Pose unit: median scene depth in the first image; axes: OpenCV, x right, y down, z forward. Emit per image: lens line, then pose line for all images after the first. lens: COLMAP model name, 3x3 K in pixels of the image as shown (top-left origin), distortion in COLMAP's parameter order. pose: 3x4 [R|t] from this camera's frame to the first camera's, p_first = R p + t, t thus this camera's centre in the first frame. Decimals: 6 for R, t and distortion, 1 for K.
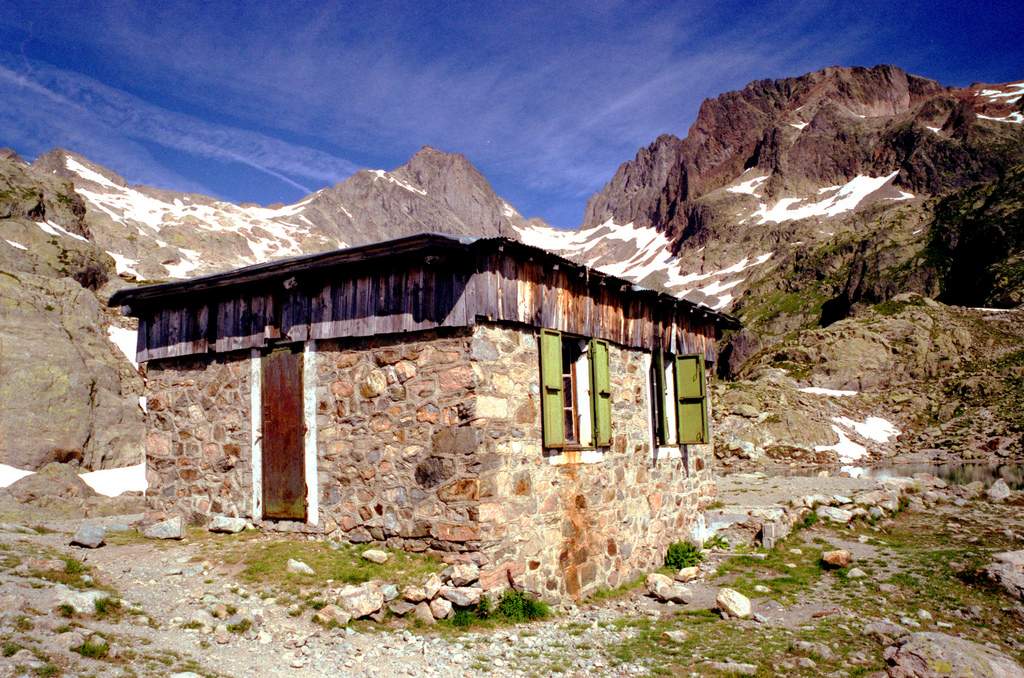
lens RADIAL K [[724.1, 0, 512.0], [0, 724.1, 339.0], [0, 0, 1]] dist [-0.022104, -0.004825]
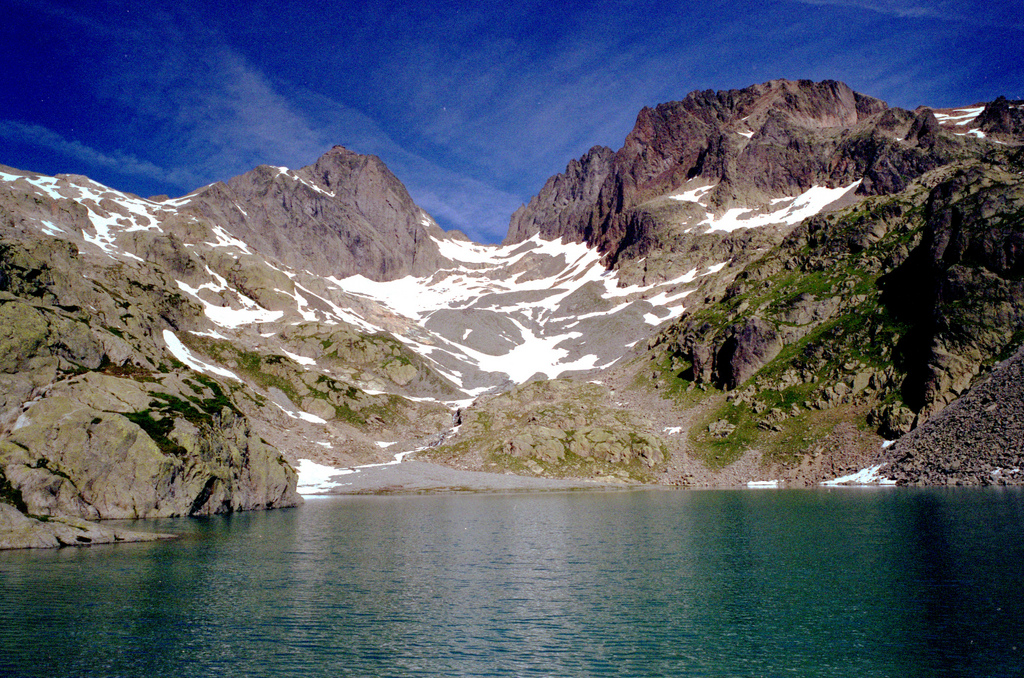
lens RADIAL K [[724.1, 0, 512.0], [0, 724.1, 339.0], [0, 0, 1]] dist [-0.022104, -0.004825]
pose [[0.992630, 0.037577, 0.115207, 0.005198], [-0.032227, 0.998330, -0.047954, 0.019477], [-0.116817, 0.043888, 0.992183, 0.137444]]
